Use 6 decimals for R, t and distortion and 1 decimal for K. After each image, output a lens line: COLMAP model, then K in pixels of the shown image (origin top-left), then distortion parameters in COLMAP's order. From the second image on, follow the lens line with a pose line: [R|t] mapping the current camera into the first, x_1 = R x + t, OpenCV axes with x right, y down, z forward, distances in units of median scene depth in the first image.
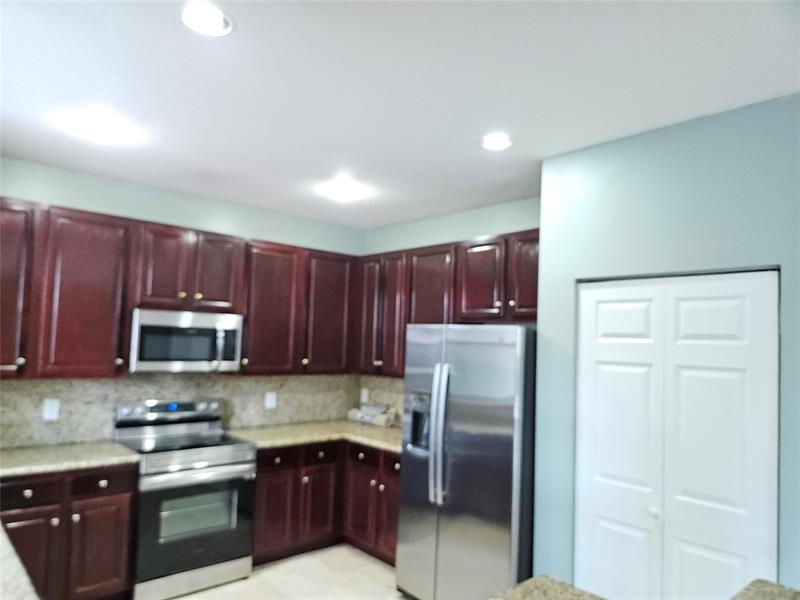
lens RADIAL K [[542.0, 0, 350.6], [0, 542.0, 307.6], [0, 0, 1]] dist [0.002216, -0.000704]
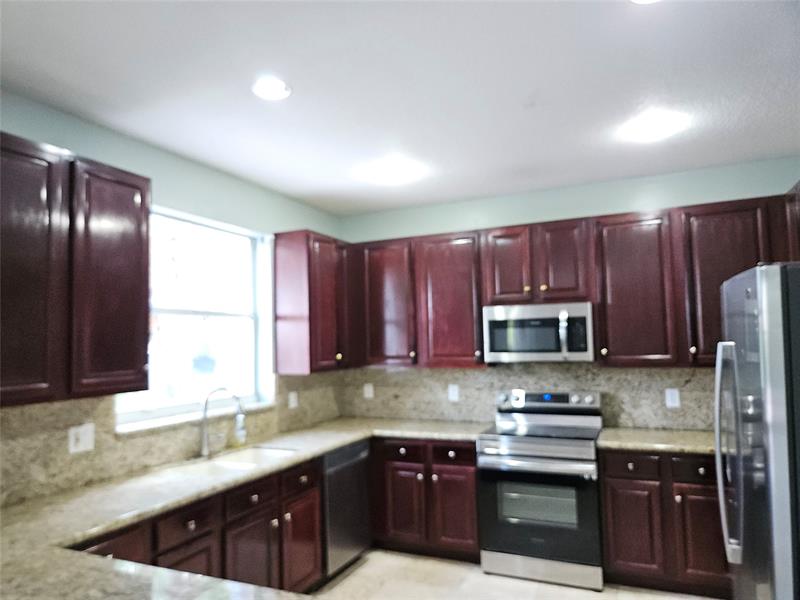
lens RADIAL K [[535.2, 0, 400.0], [0, 535.2, 300.0], [0, 0, 1]] dist [0.026540, -0.002713]
pose [[0.445812, -0.113863, -0.887855, 0.512234], [0.094154, 0.992339, -0.079985, 0.059492], [0.890161, -0.047937, 0.453118, 0.323003]]
